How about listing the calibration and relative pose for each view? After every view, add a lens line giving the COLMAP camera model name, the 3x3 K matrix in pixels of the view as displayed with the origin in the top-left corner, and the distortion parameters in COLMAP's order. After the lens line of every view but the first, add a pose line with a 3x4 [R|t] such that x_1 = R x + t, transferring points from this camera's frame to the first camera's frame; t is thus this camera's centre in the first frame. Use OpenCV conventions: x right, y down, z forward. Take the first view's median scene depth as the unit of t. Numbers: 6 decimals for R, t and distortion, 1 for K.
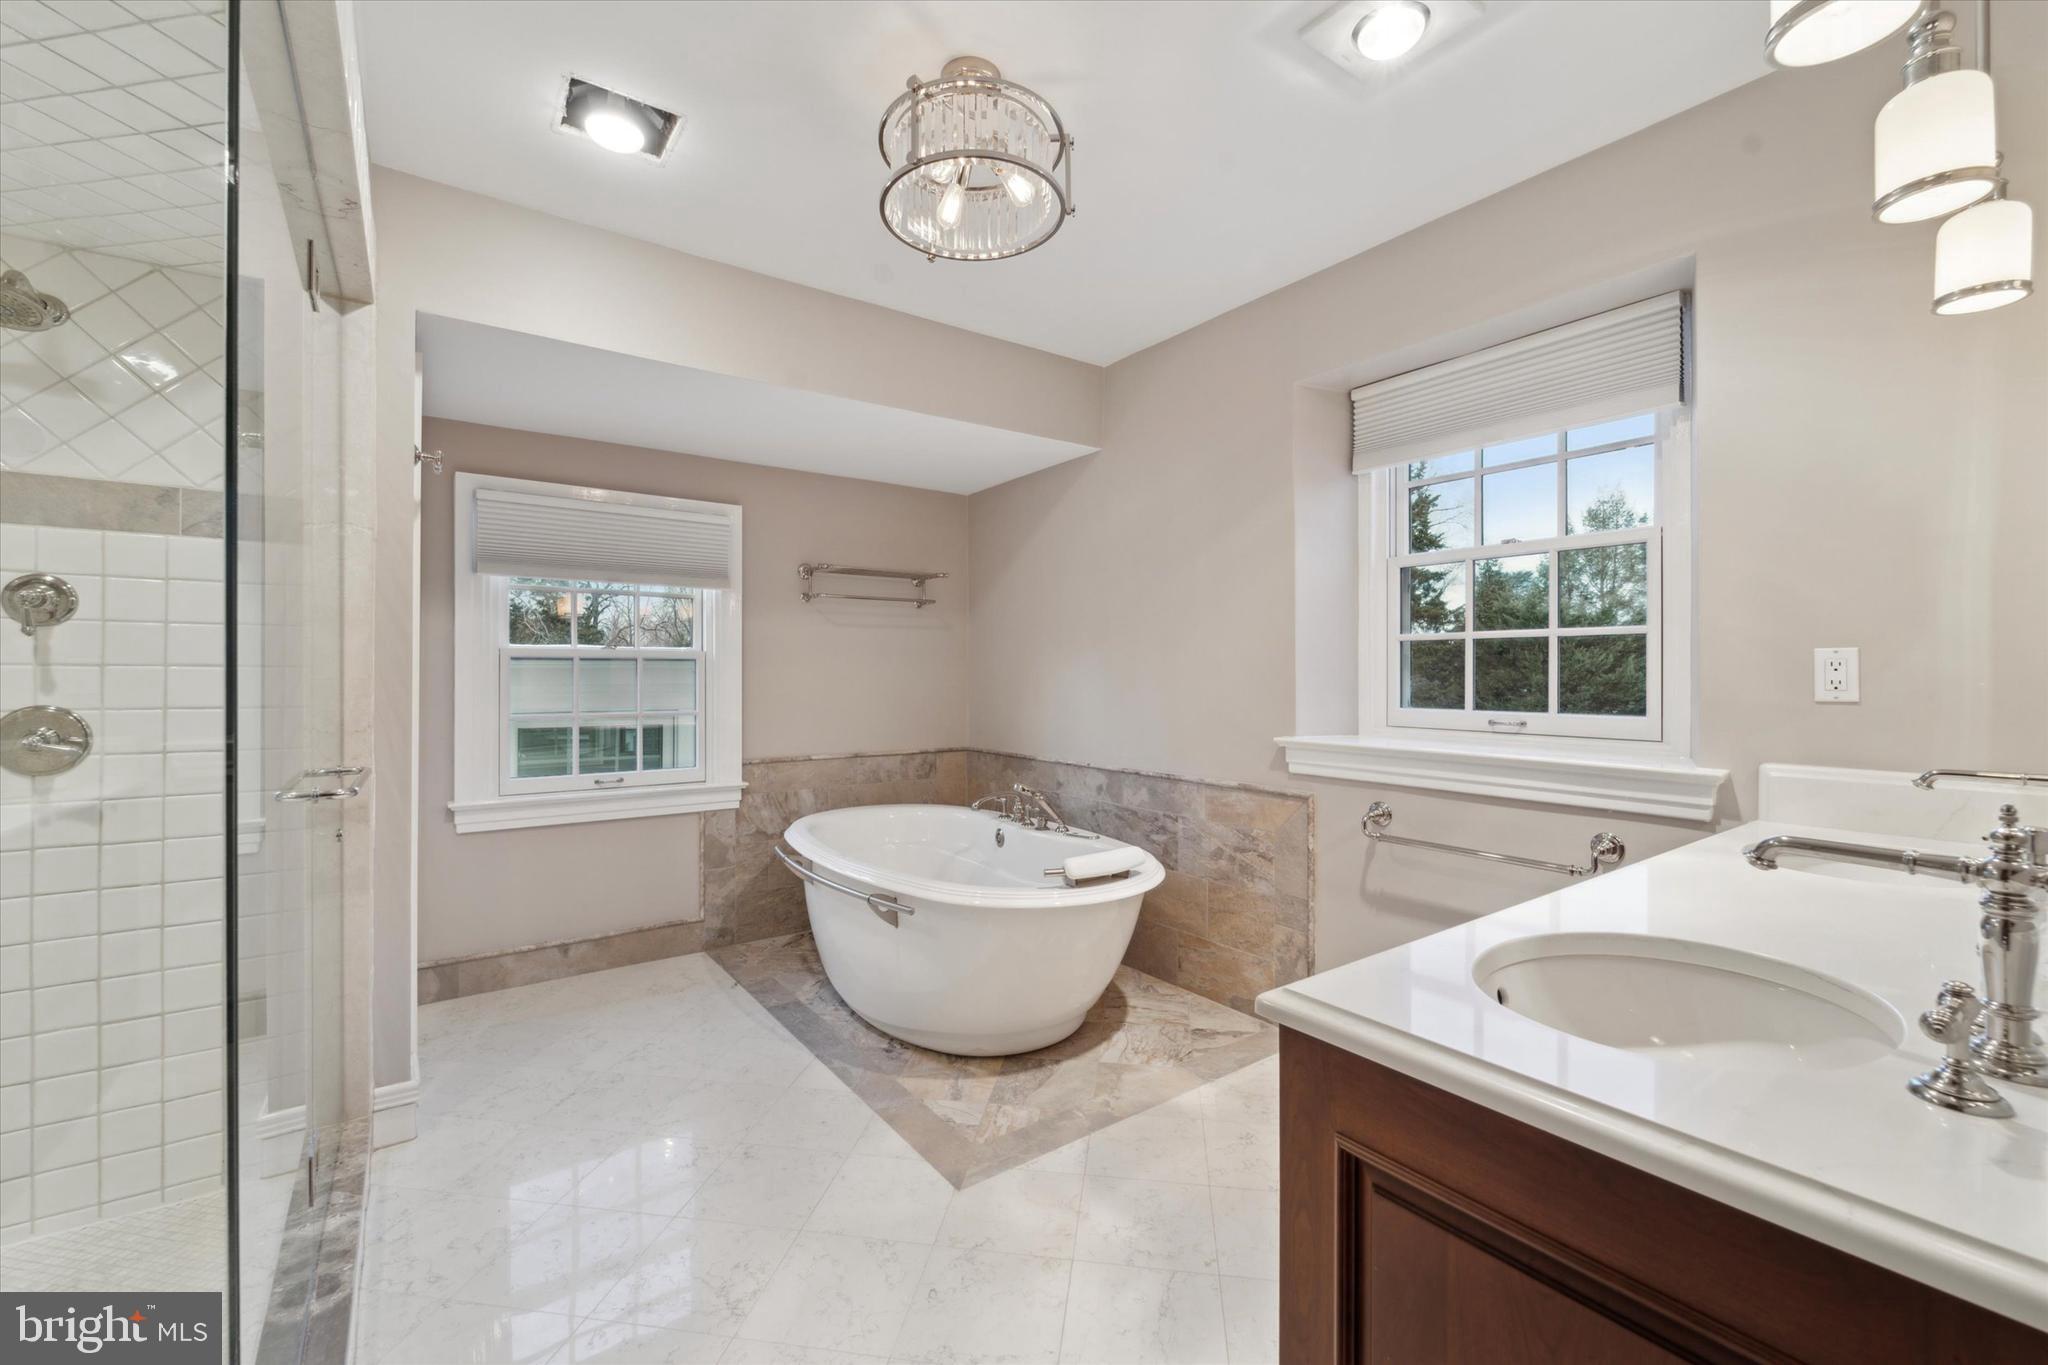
lens RADIAL K [[834.9, 0, 1023.8], [0, 834.9, 672.5], [0, 0, 1]] dist [0.000408, 0.000019]
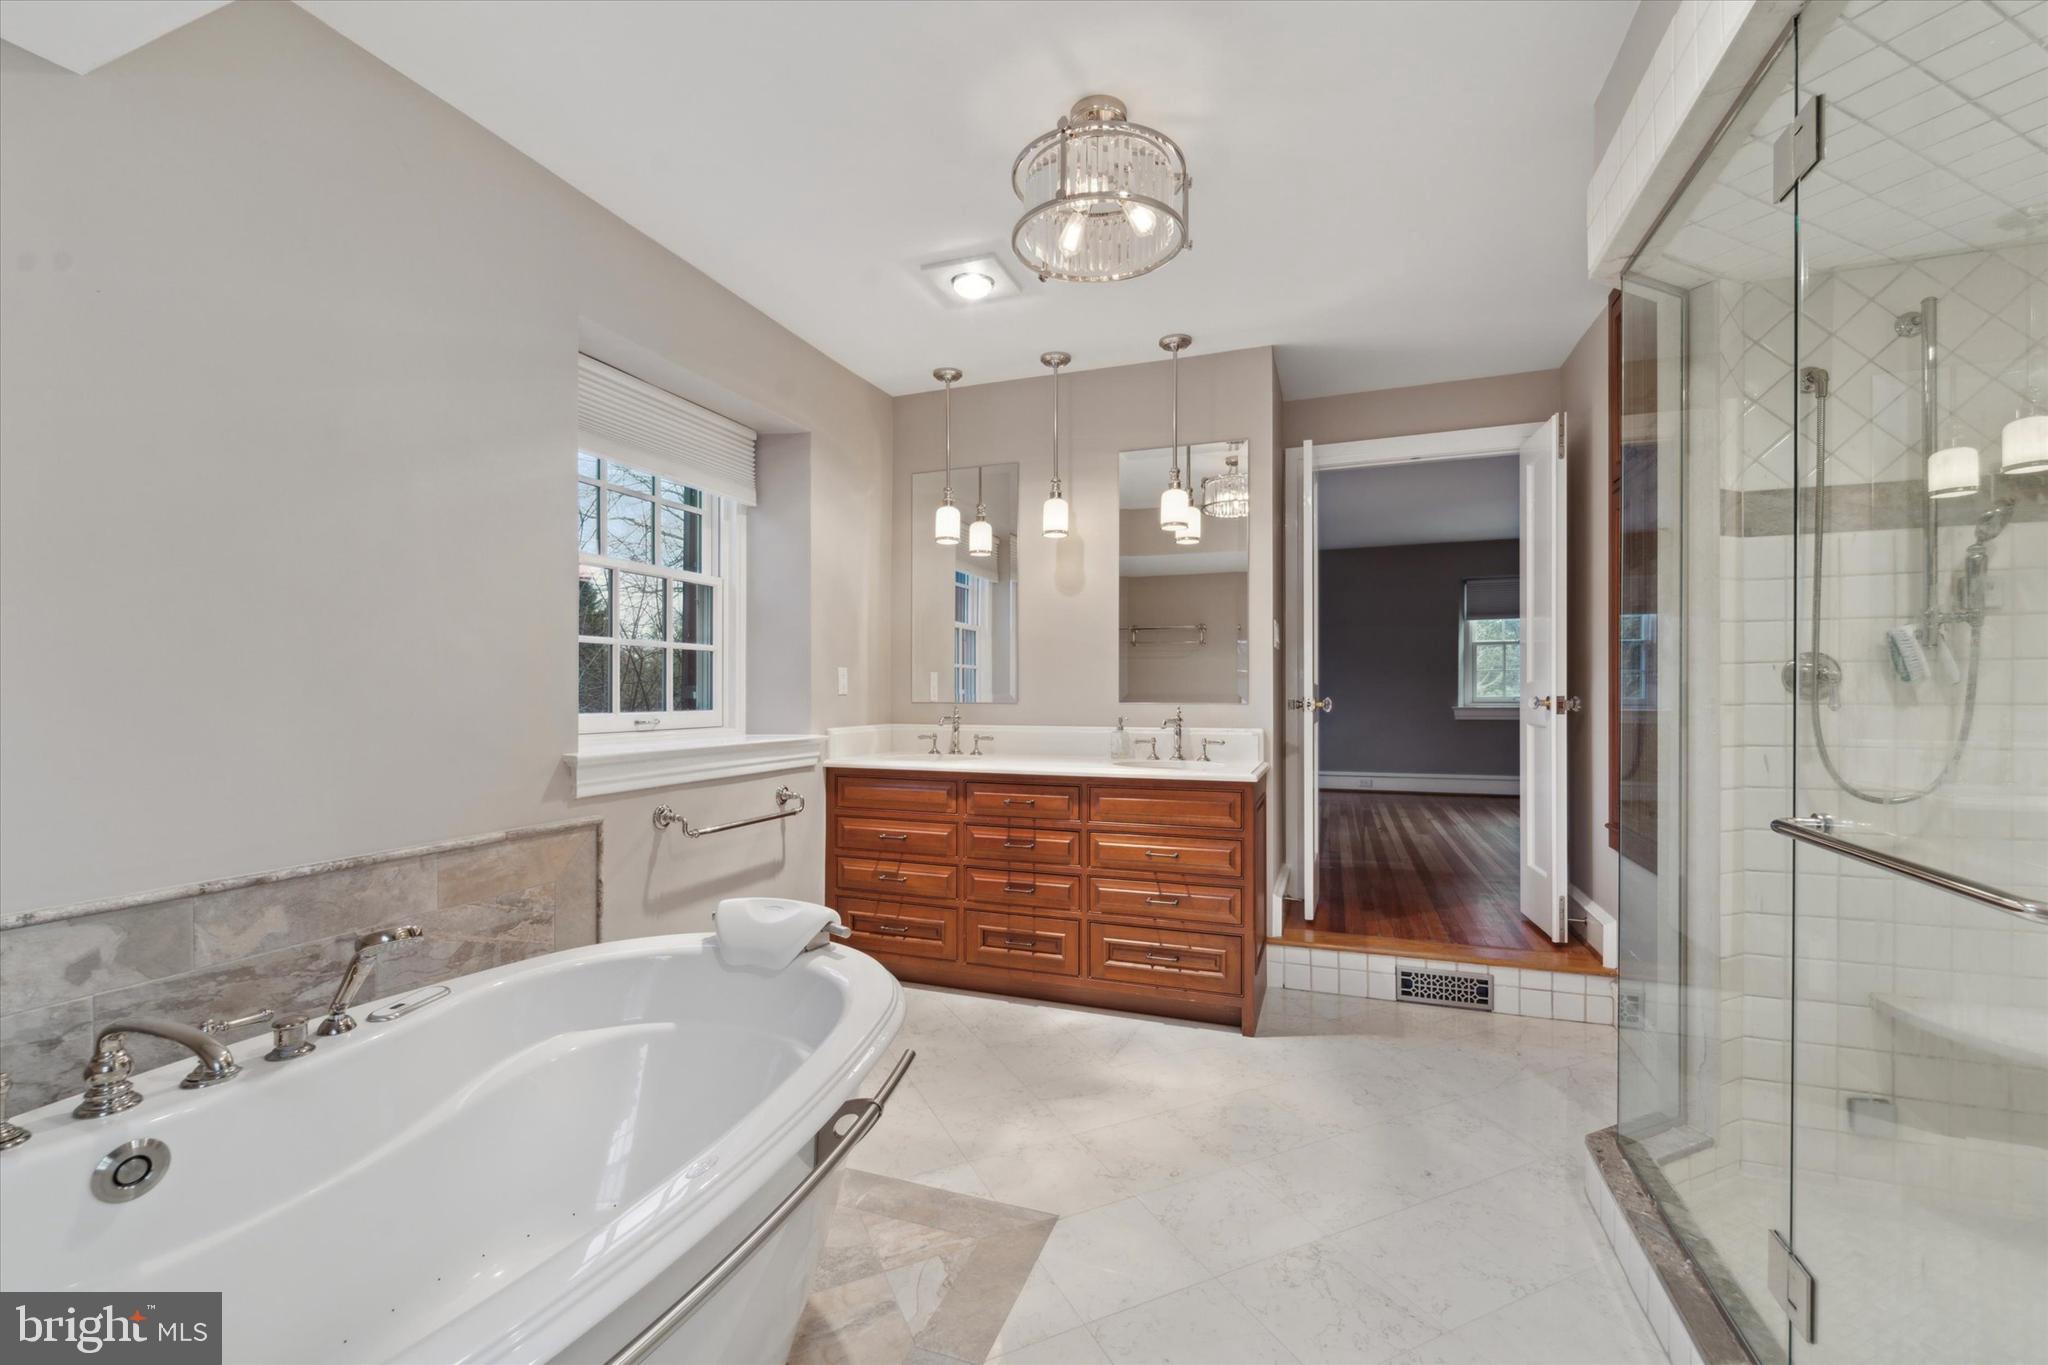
lens RADIAL K [[834.9, 0, 1026.0], [0, 834.9, 690.7], [0, 0, 1]] dist [0.000408, 0.000019]
pose [[-0.556330, -0.000390, 0.830962, -0.585856], [-0.002844, 0.999995, -0.001434, 0.016037], [-0.830957, -0.003161, -0.556328, 1.079688]]
